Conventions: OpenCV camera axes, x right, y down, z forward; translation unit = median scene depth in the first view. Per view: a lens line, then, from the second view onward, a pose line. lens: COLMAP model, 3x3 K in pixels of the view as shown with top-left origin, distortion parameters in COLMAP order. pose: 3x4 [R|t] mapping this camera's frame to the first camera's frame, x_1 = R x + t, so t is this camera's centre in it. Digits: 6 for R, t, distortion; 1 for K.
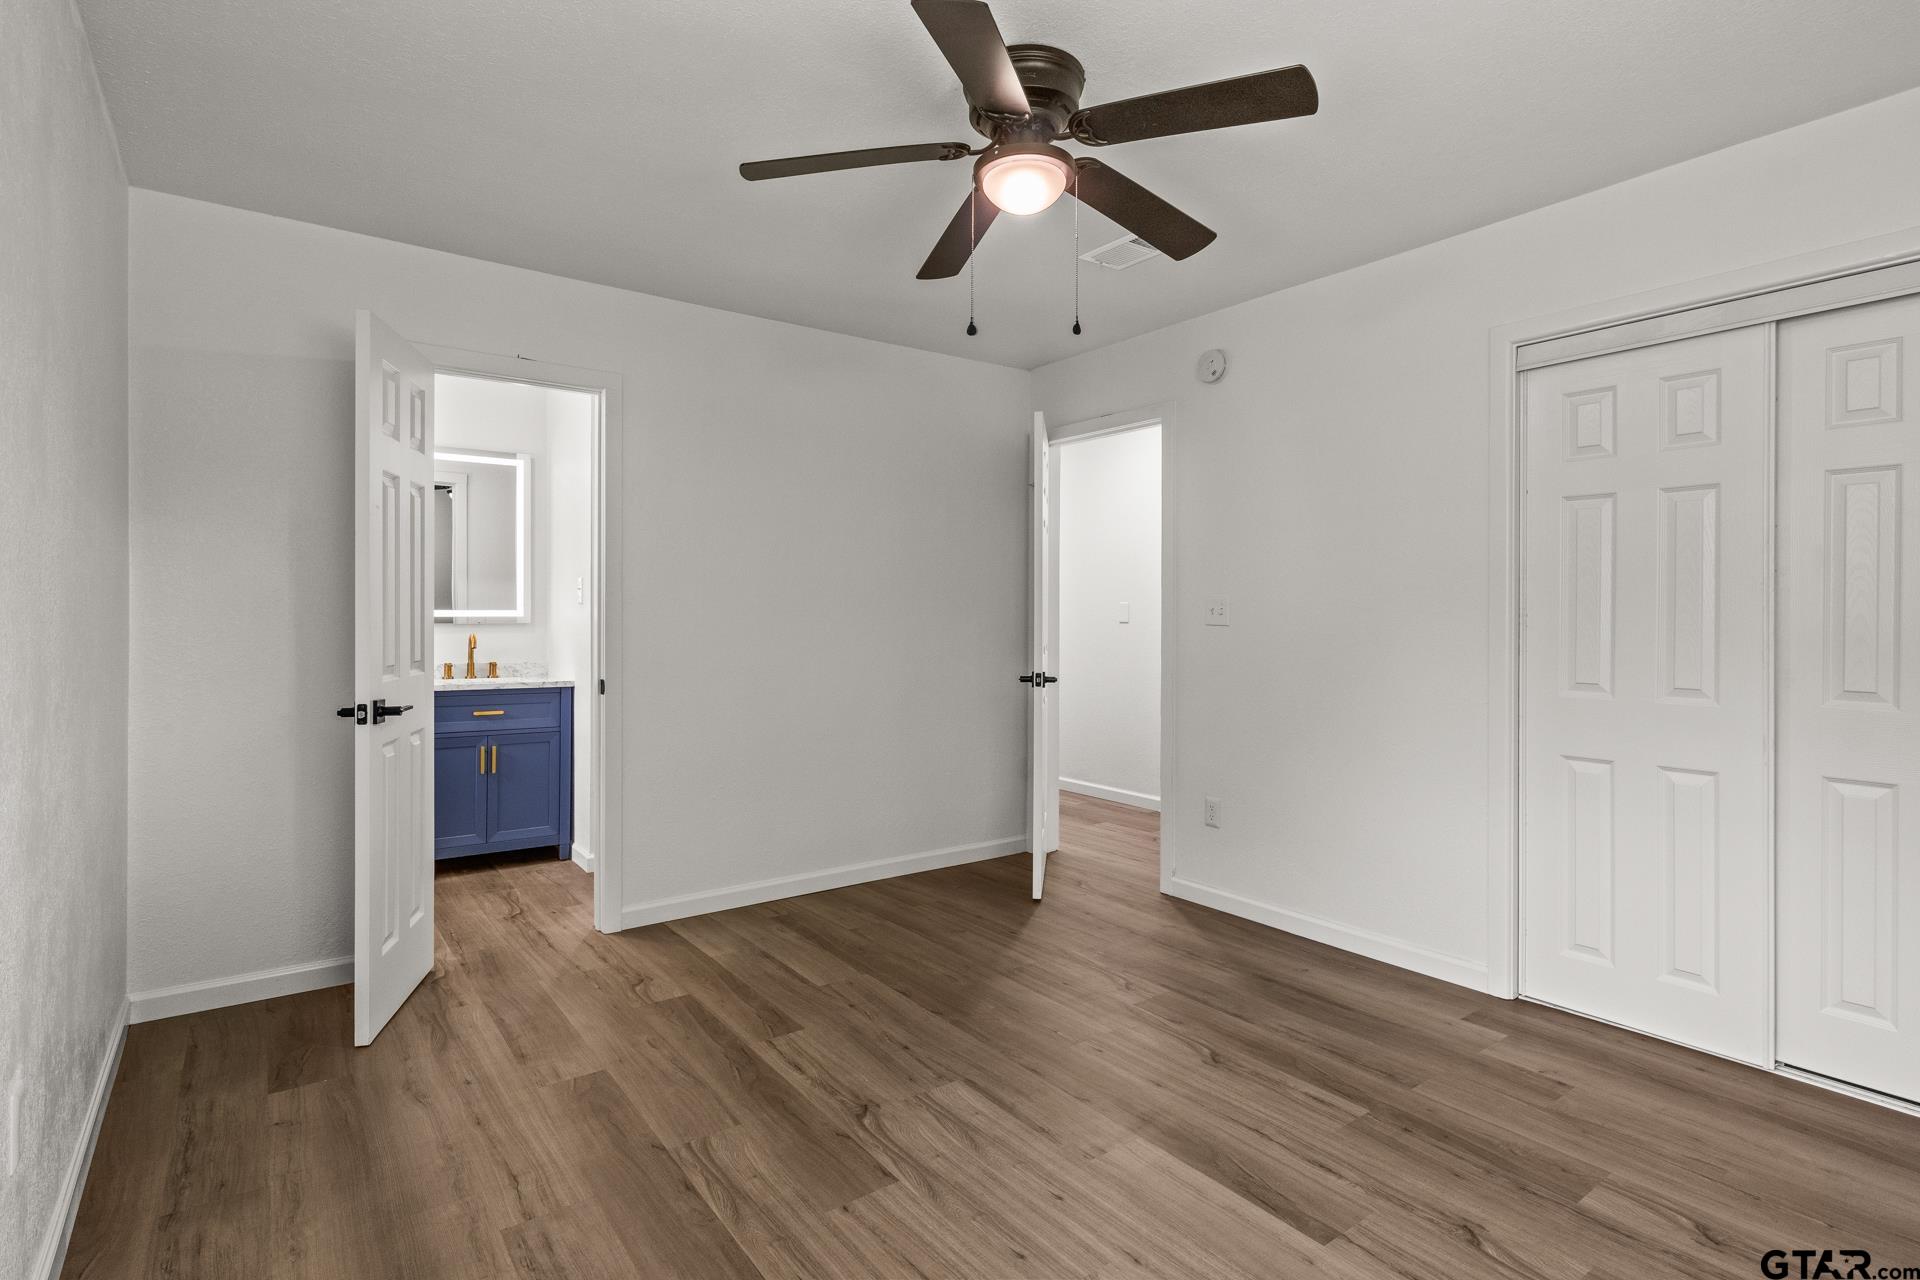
lens RADIAL K [[955.9, 0, 966.3], [0, 955.9, 642.3], [0, 0, 1]] dist [0.006242, 0.000026]
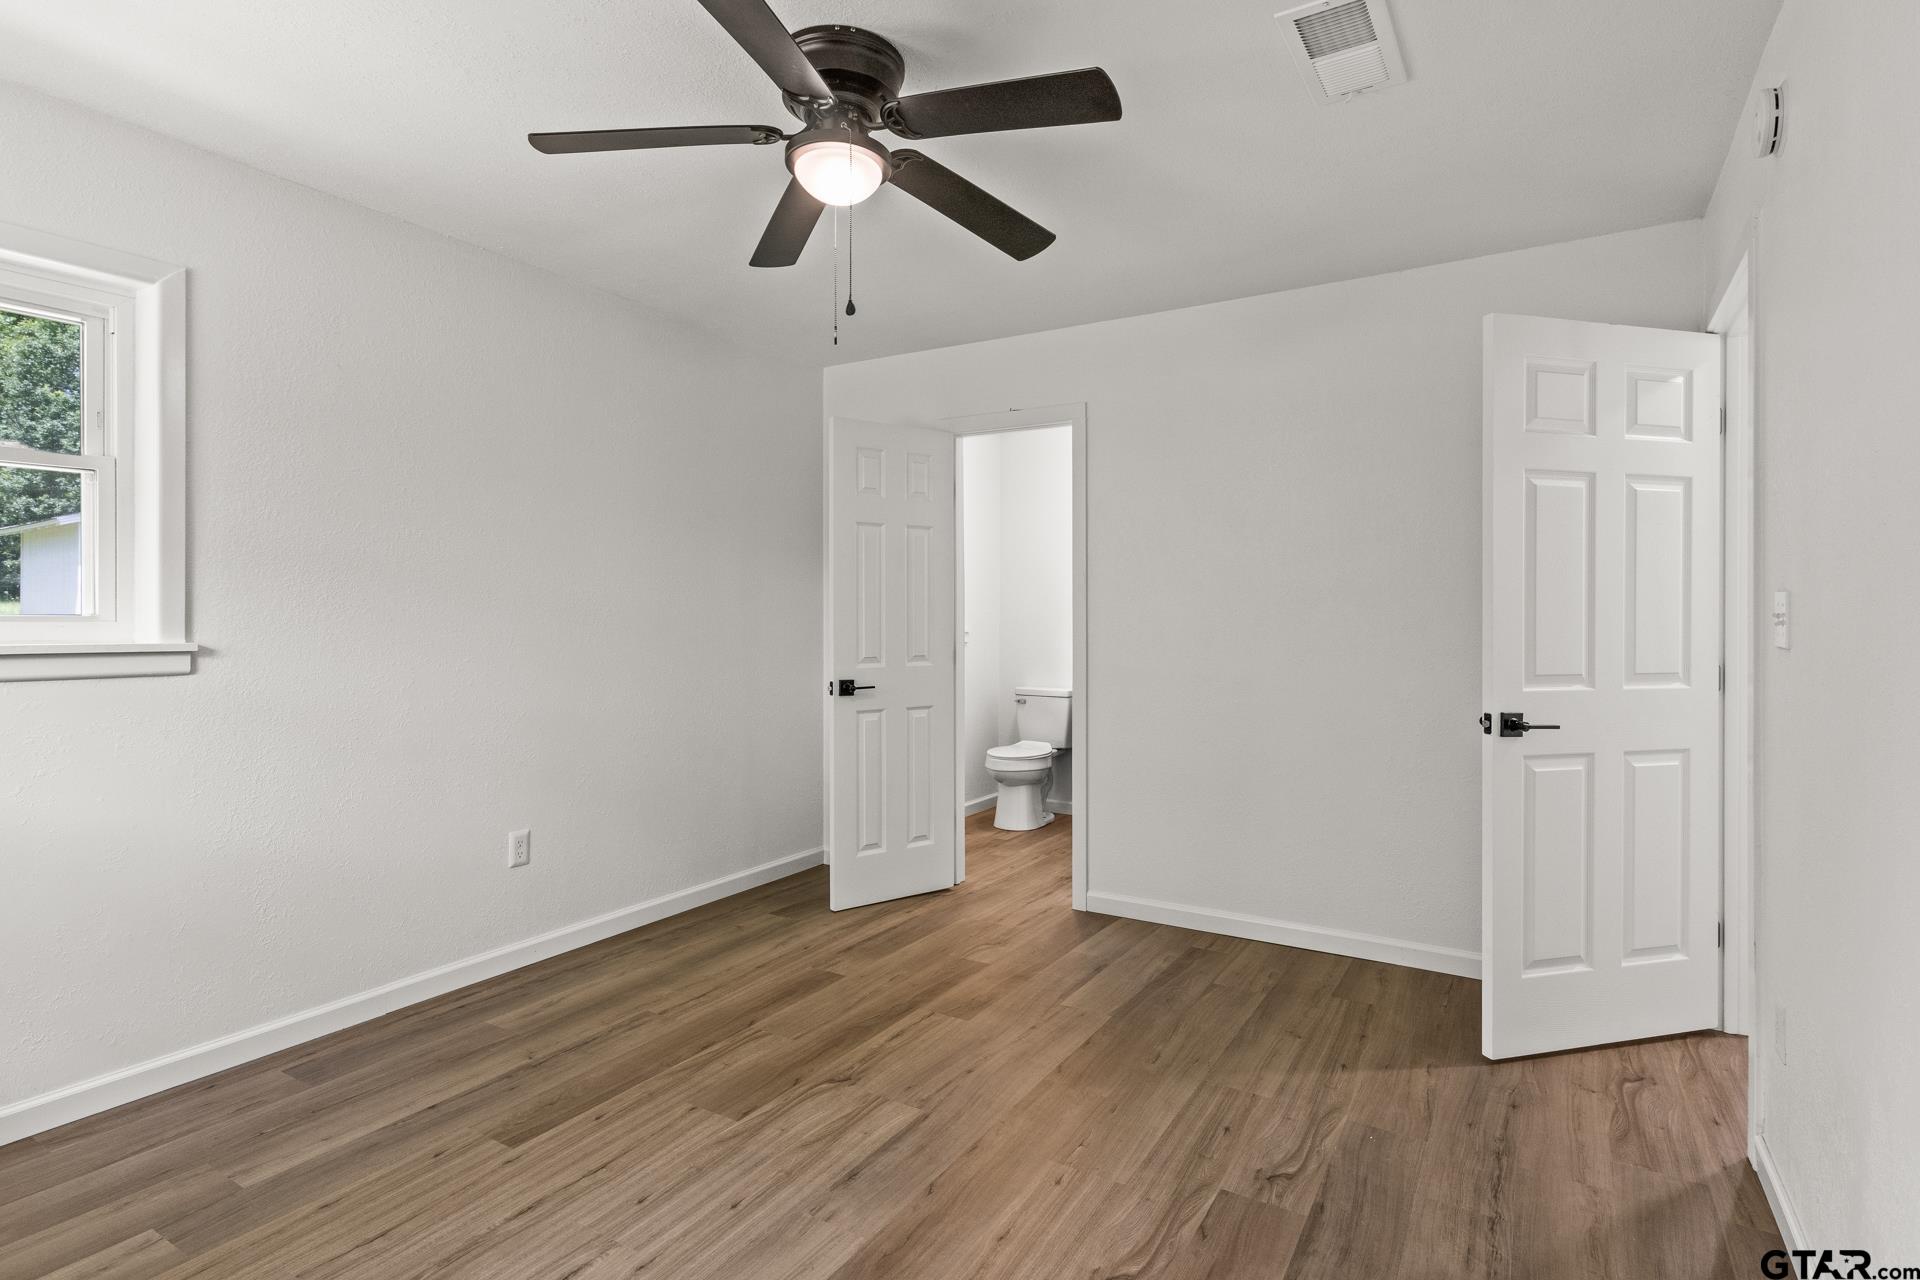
lens RADIAL K [[955.9, 0, 955.8], [0, 955.9, 632.7], [0, 0, 1]] dist [0.006242, 0.000026]
pose [[0.363350, 0.006940, -0.931627, 0.806075], [-0.028912, 0.999575, -0.003830, -0.010214], [0.931204, 0.028326, 0.363396, 0.616088]]
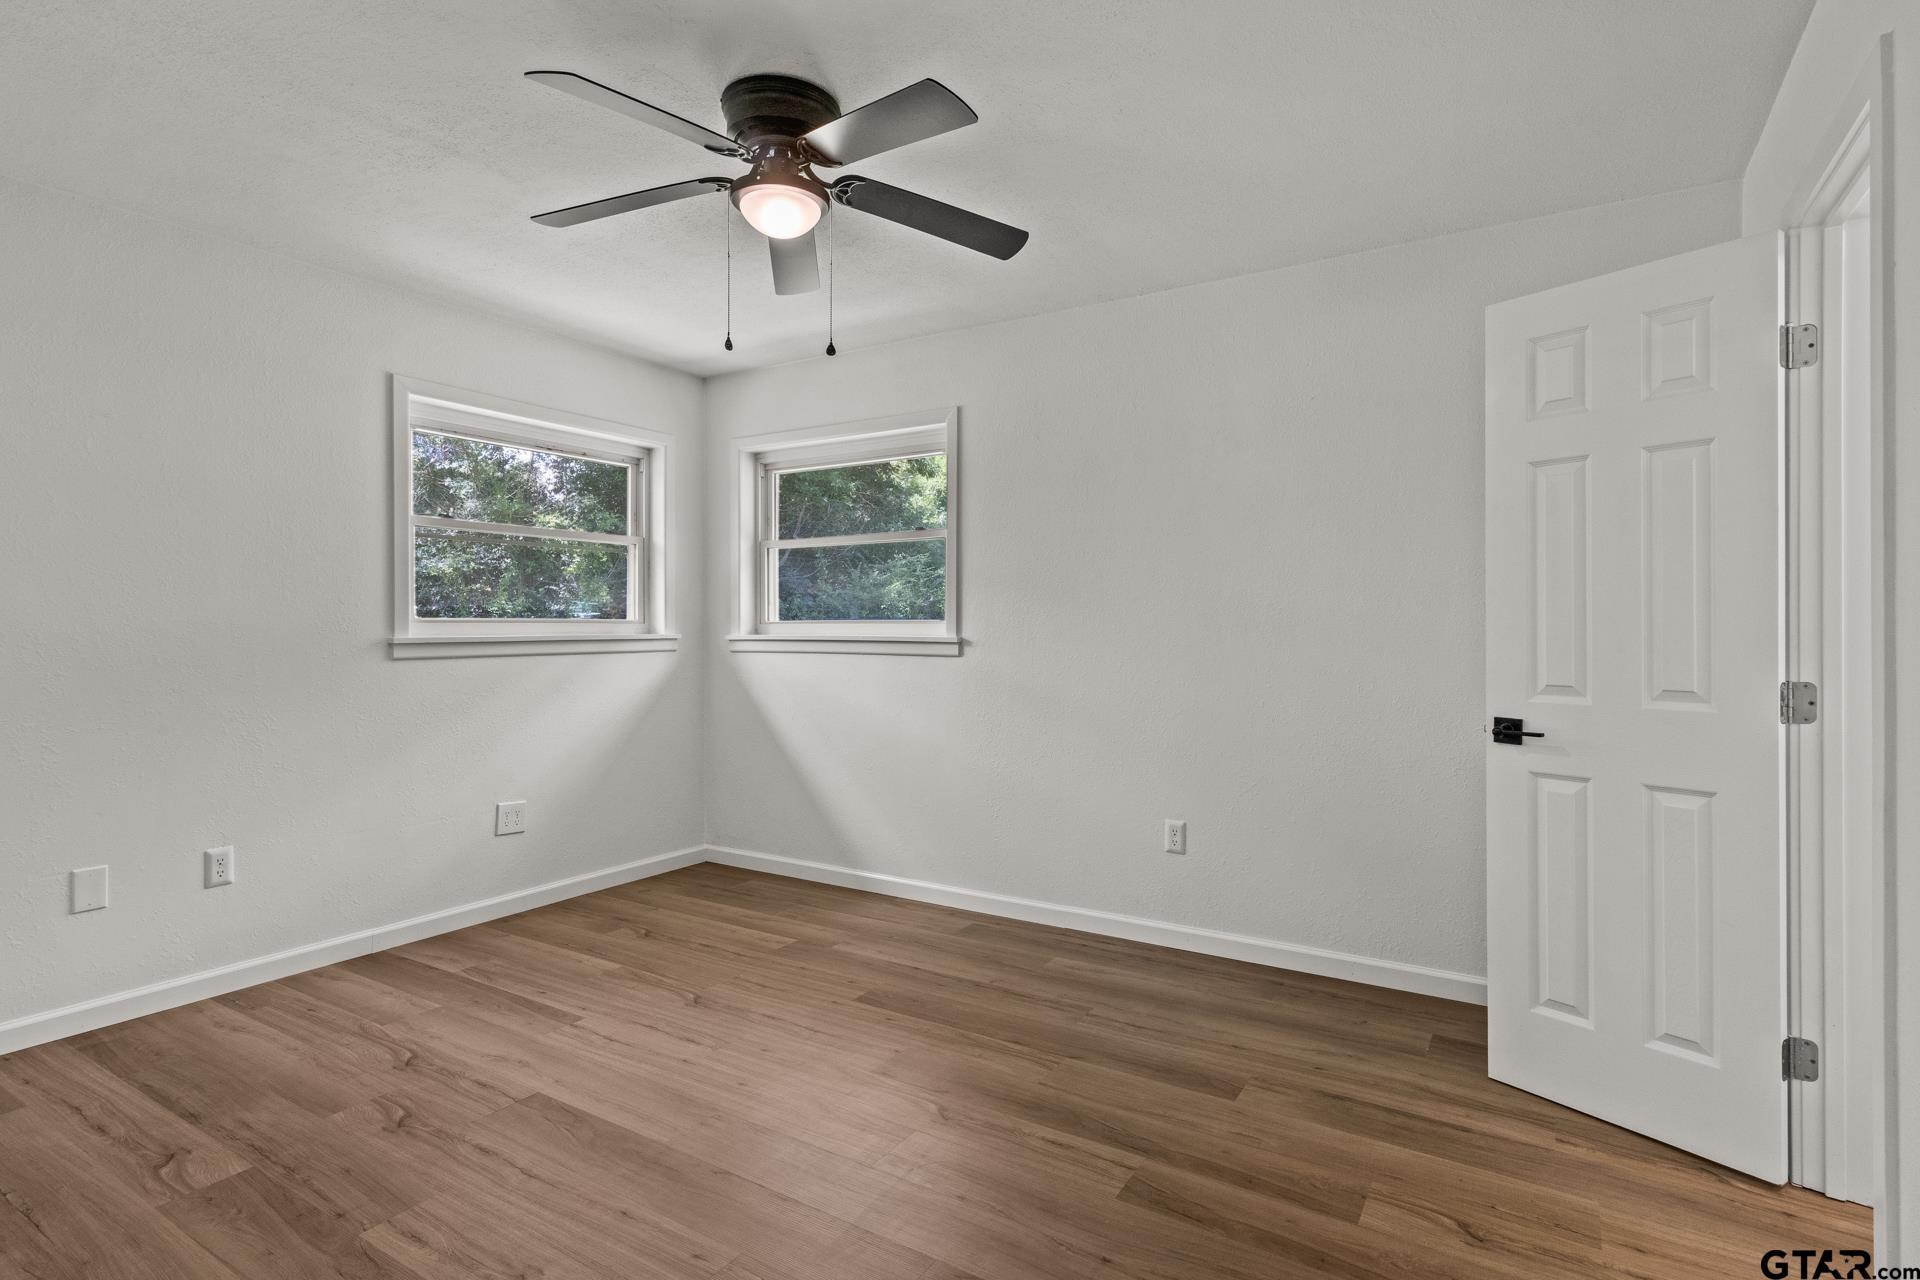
lens RADIAL K [[955.9, 0, 950.0], [0, 955.9, 627.7], [0, 0, 1]] dist [0.006242, 0.000026]
pose [[-0.937456, -0.000083, -0.348103, 0.205105], [-0.013372, 0.999270, 0.035775, -0.051233], [0.347847, 0.038192, -0.936773, 1.661987]]
